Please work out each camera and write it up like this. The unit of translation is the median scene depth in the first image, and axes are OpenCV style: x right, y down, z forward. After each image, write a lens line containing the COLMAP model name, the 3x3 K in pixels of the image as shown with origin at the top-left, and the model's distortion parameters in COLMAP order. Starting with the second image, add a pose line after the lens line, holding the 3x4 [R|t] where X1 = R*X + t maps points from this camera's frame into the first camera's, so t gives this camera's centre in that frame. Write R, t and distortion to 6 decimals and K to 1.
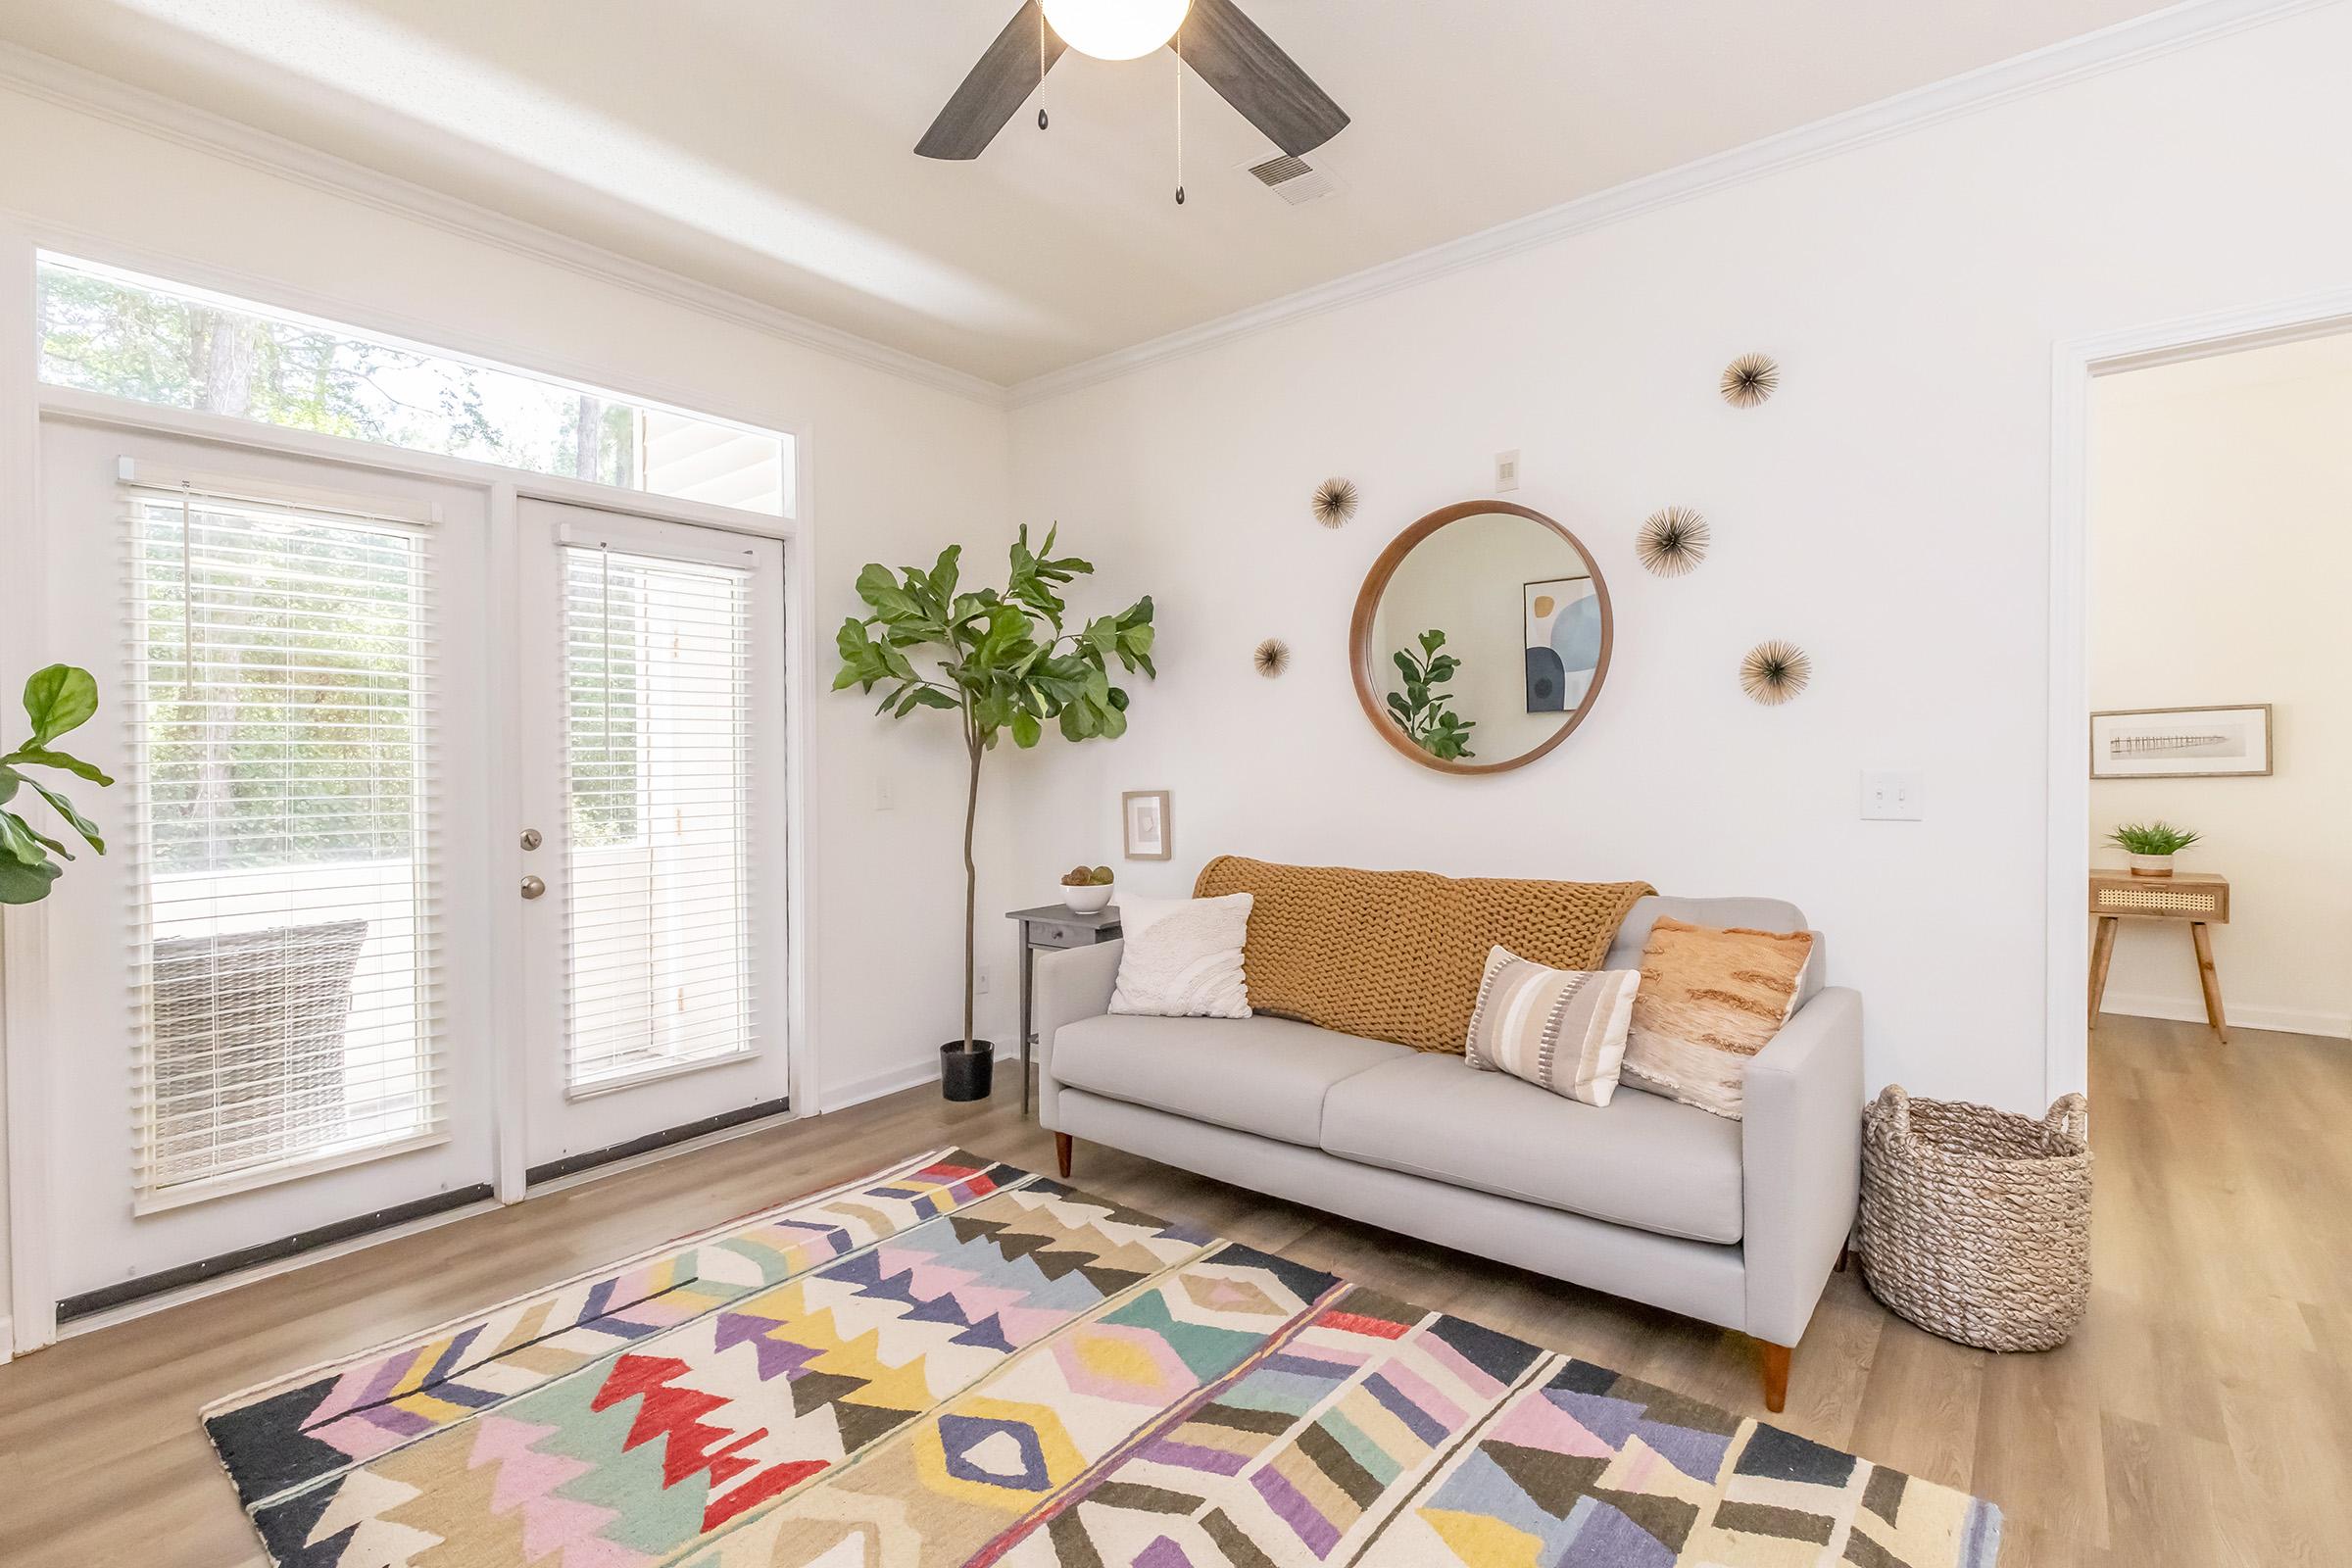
lens RADIAL K [[1075.0, 0, 1176.0], [0, 1075.0, 784.0], [0, 0, 1]] dist [0.005156, 0.000158]
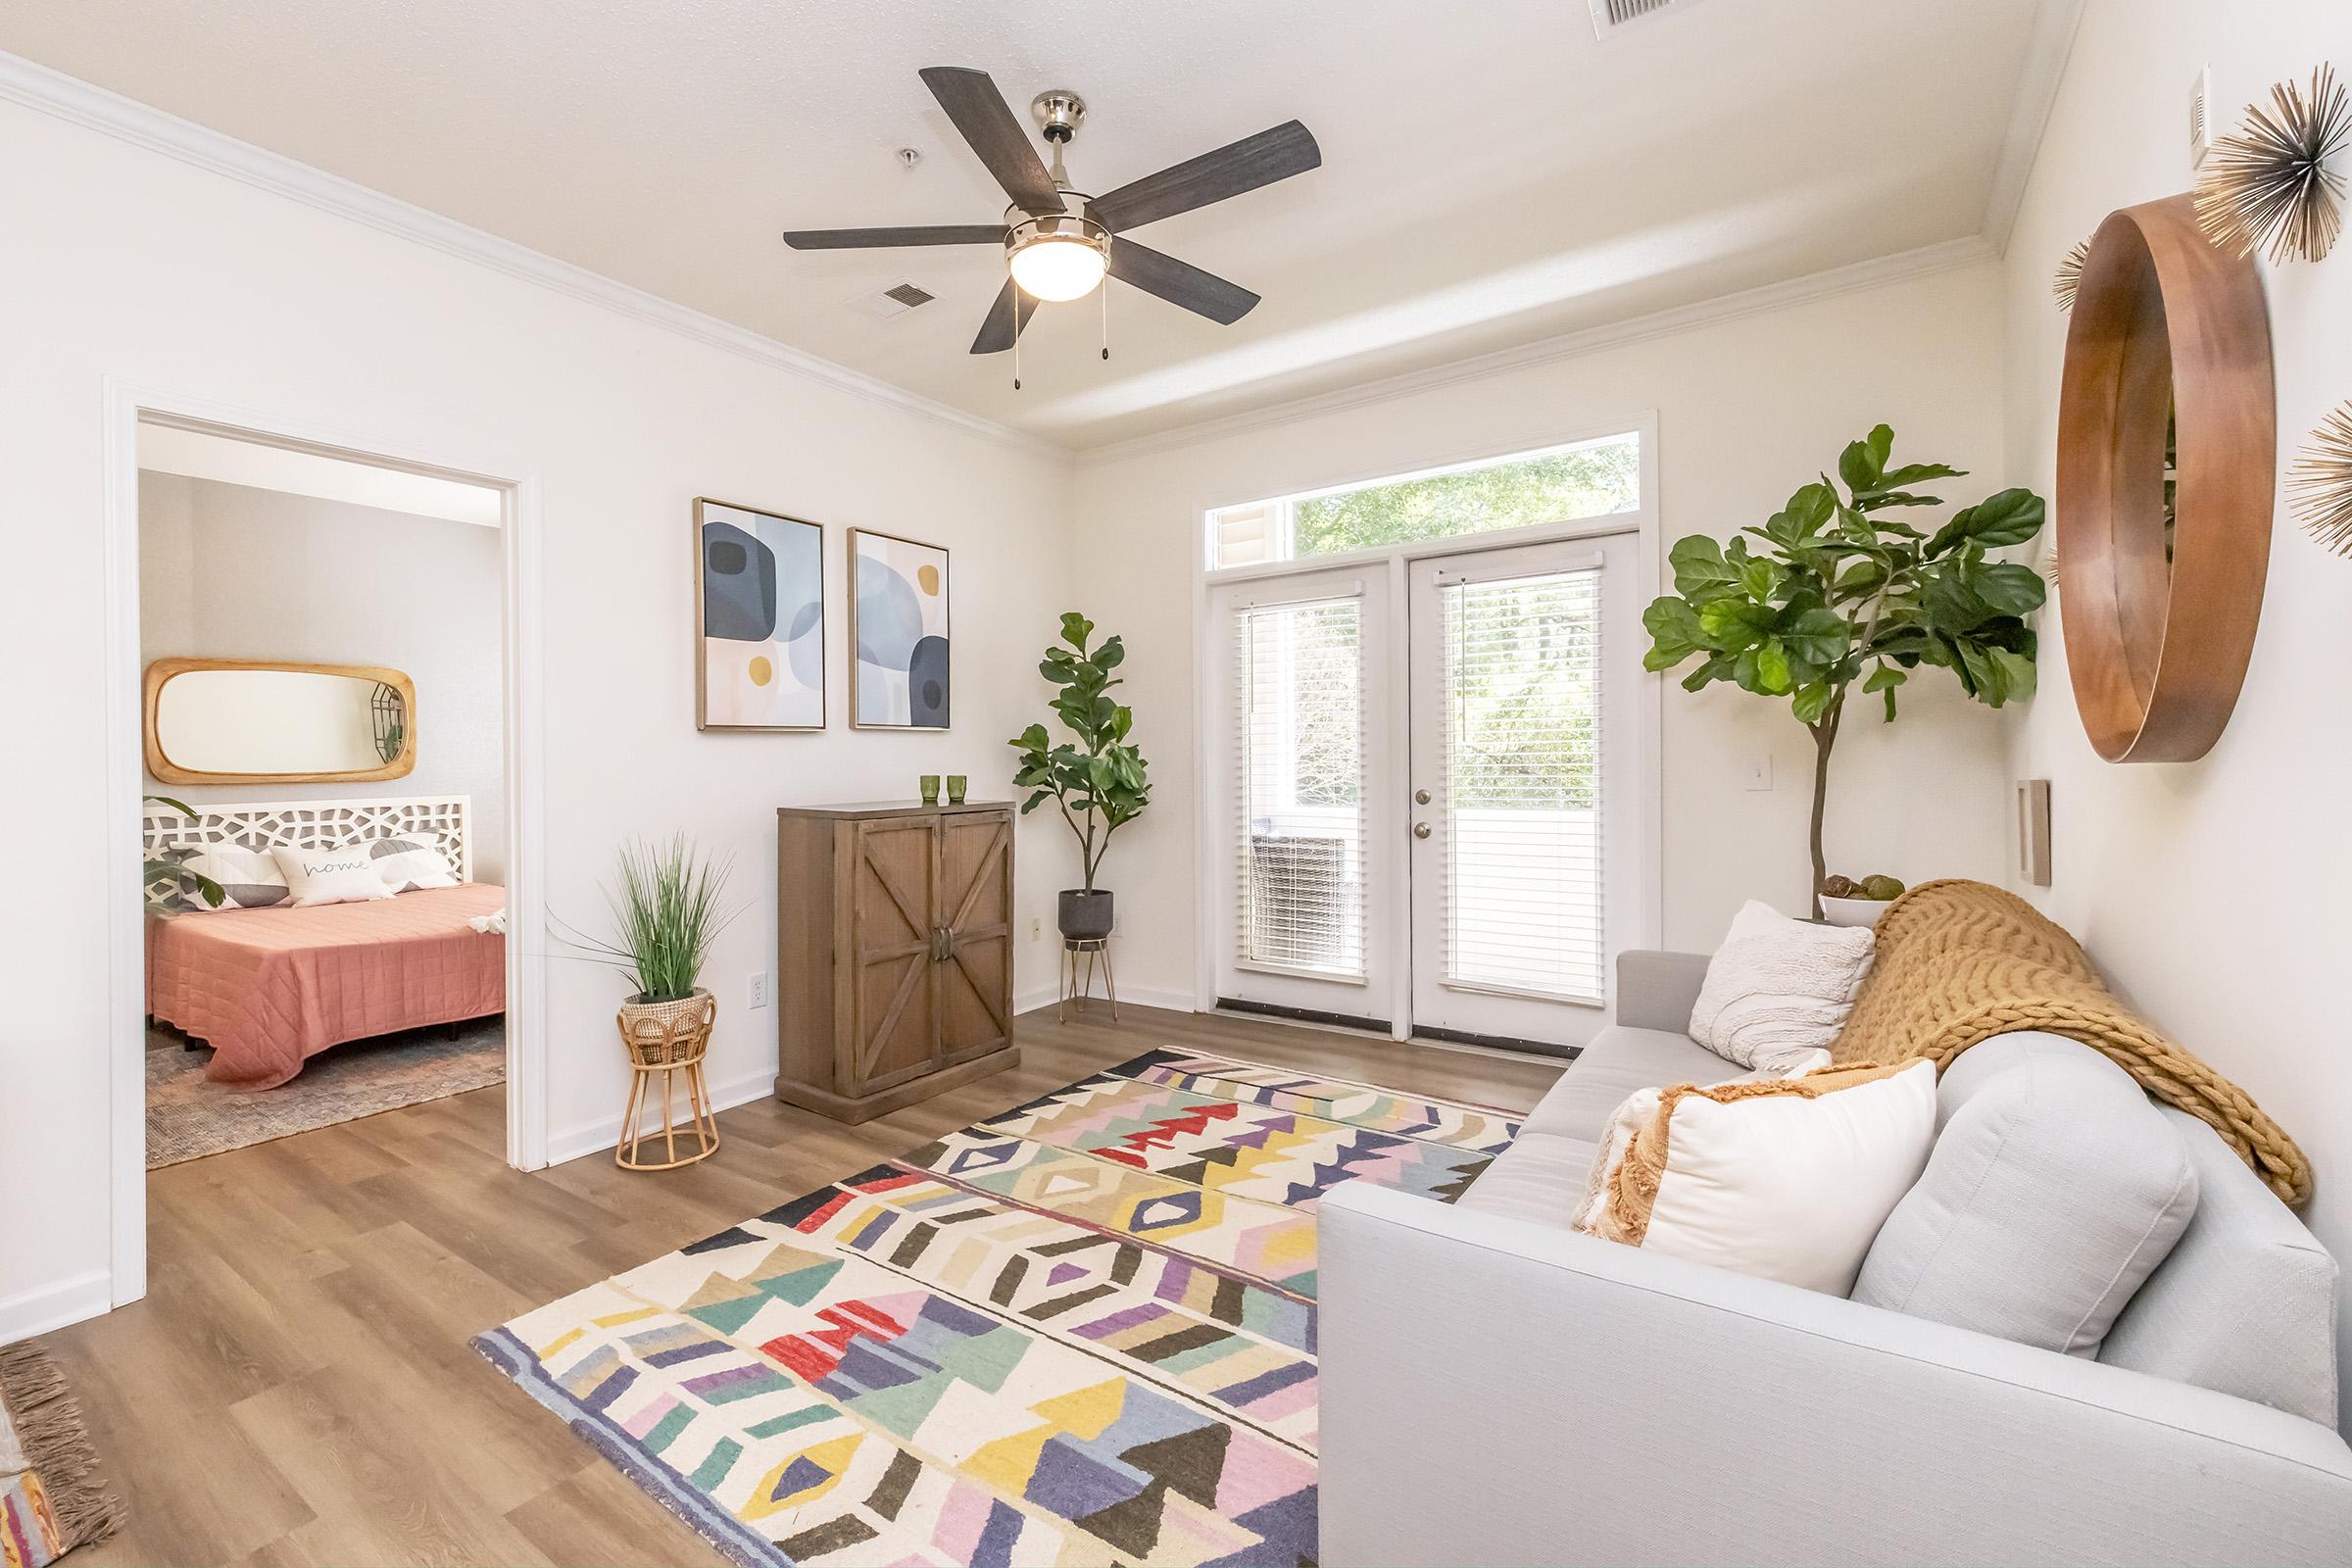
lens RADIAL K [[1037.0, 0, 1110.5], [0, 1037.0, 754.4], [0, 0, 1]] dist [0.002191, 0.000137]
pose [[0.051538, 0.008367, -0.998636, 1.139253], [-0.008917, 0.999929, 0.007917, -0.018266], [0.998631, 0.008497, 0.051609, 0.770950]]
